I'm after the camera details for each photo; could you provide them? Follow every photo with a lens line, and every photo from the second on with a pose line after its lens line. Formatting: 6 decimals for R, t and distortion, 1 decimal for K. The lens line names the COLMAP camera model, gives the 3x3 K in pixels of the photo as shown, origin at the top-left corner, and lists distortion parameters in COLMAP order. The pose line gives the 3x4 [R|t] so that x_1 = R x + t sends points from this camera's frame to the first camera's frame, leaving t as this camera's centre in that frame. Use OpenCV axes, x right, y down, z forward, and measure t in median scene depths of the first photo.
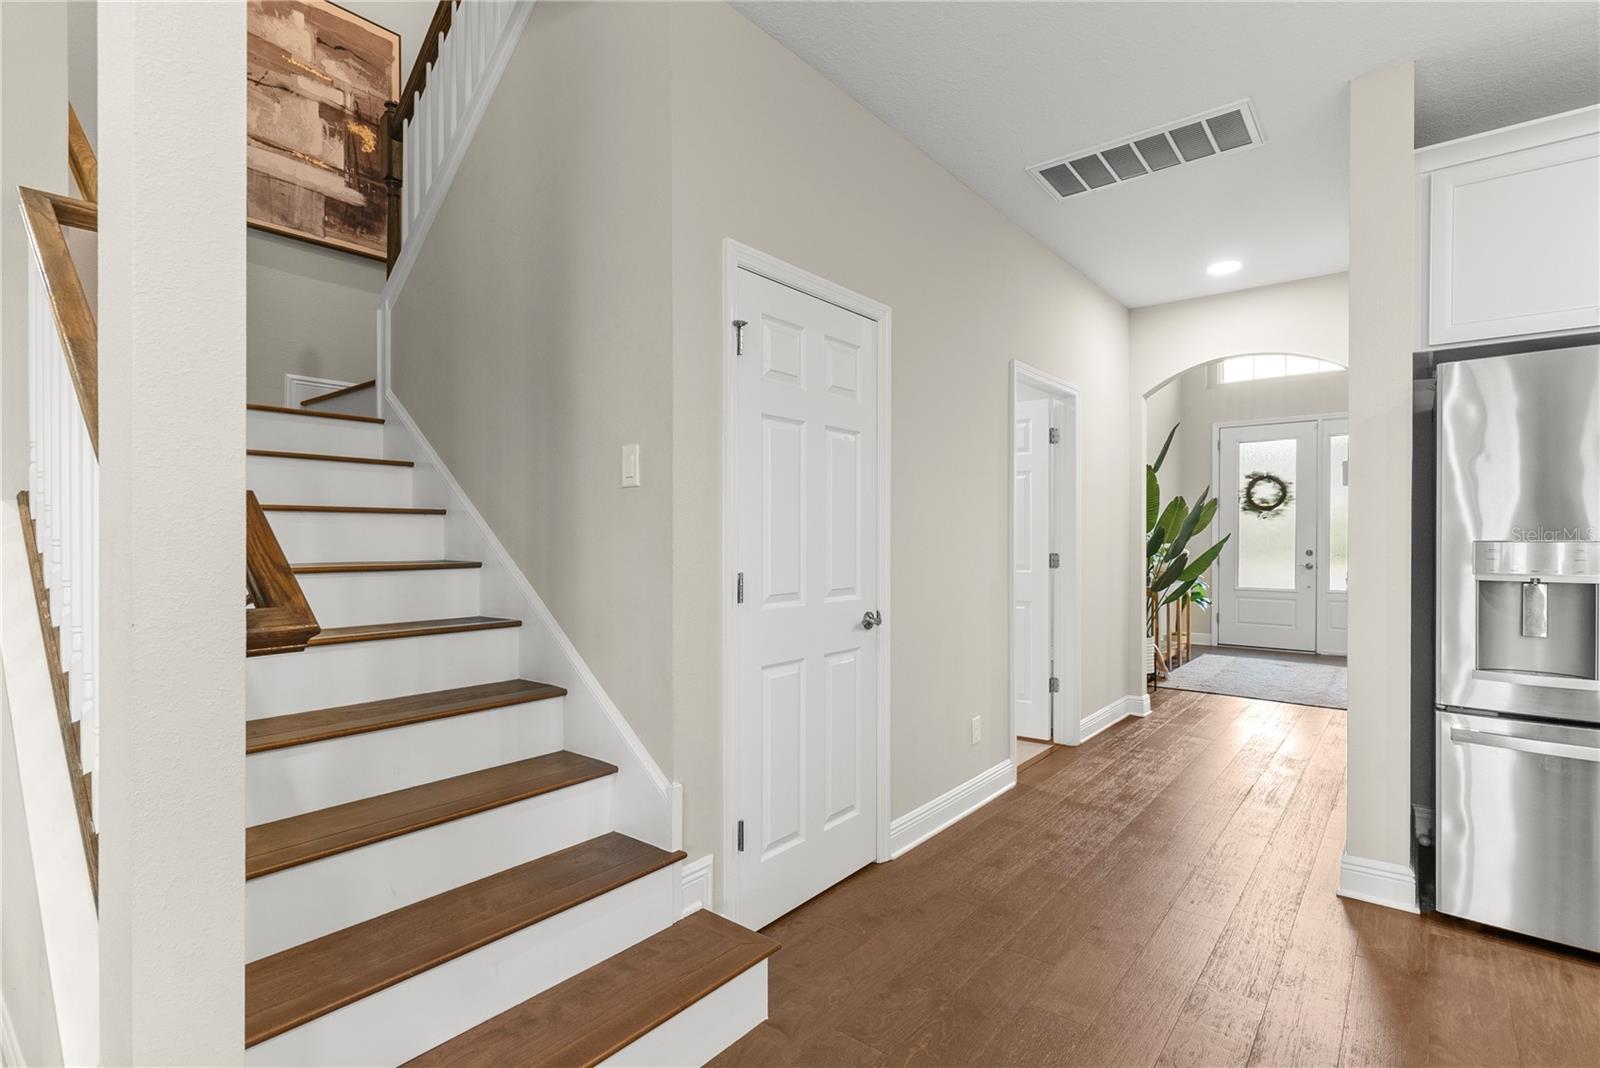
lens RADIAL K [[768.4, 0, 798.0], [0, 768.4, 539.9], [0, 0, 1]] dist [0.005560, -0.001161]
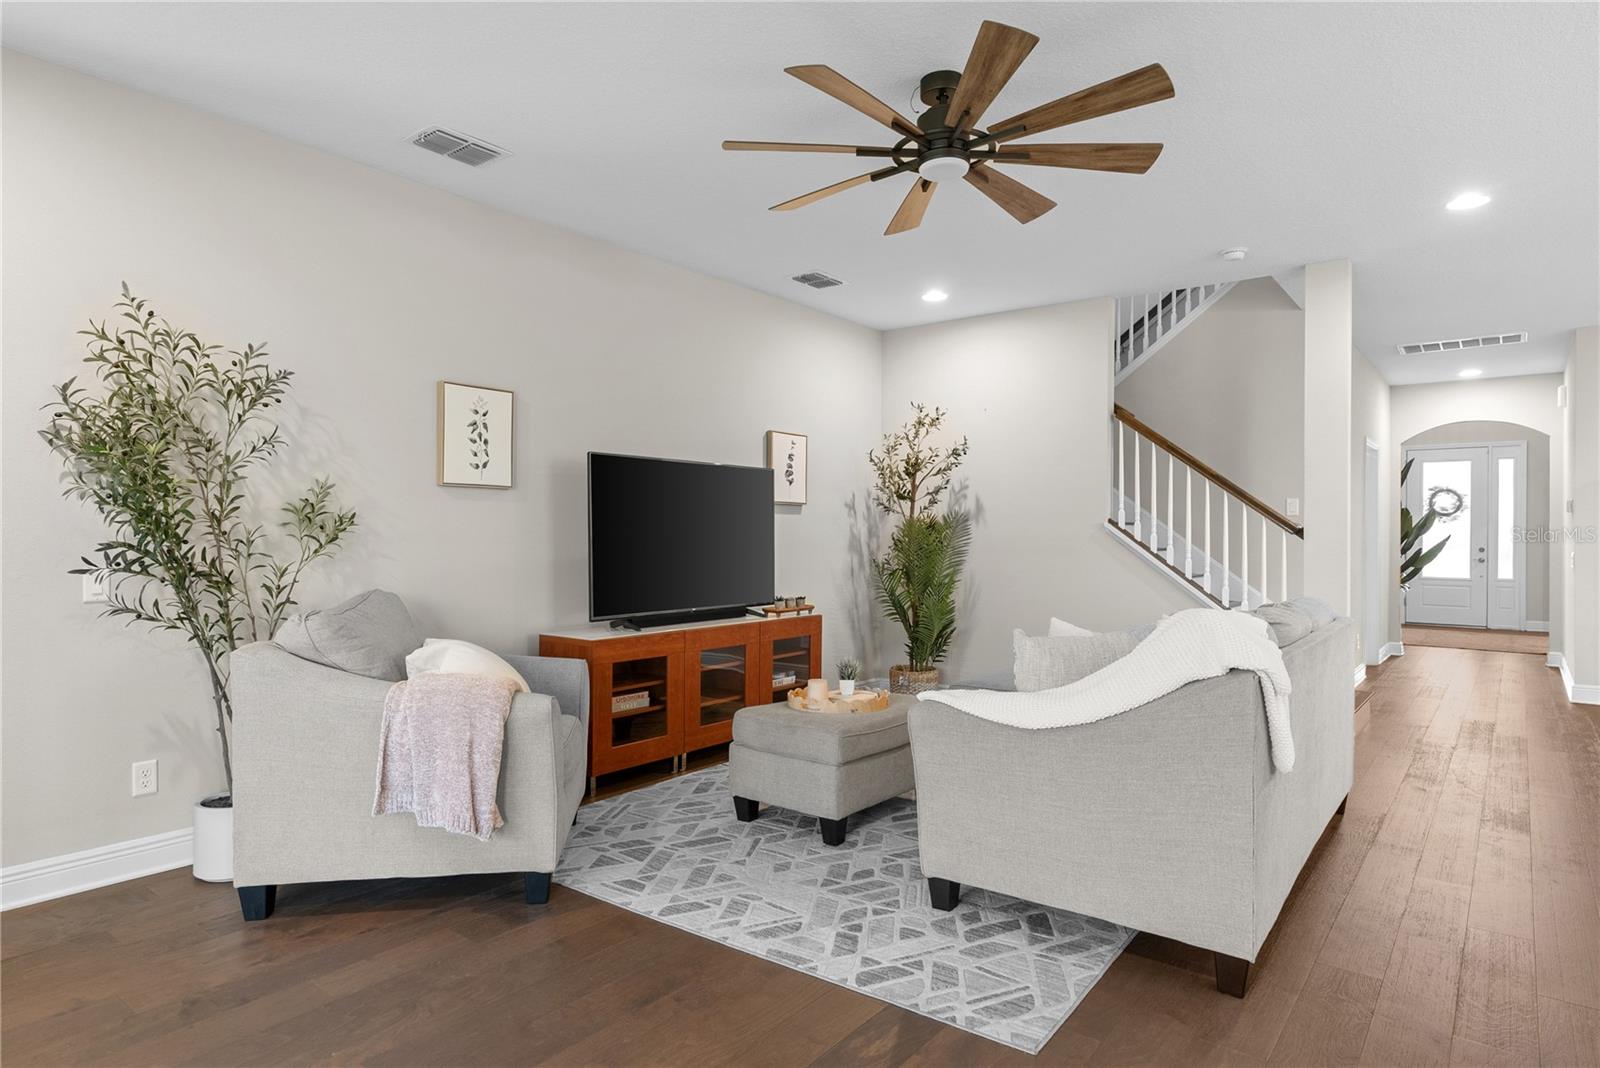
lens RADIAL K [[902.8, 0, 806.2], [0, 902.8, 530.2], [0, 0, 1]] dist [0.001651, 0.000744]
pose [[0.999884, 0.003754, 0.014730, -0.475509], [-0.003597, 0.999937, -0.010653, 0.004635], [-0.014769, 0.010599, 0.999835, -0.483125]]
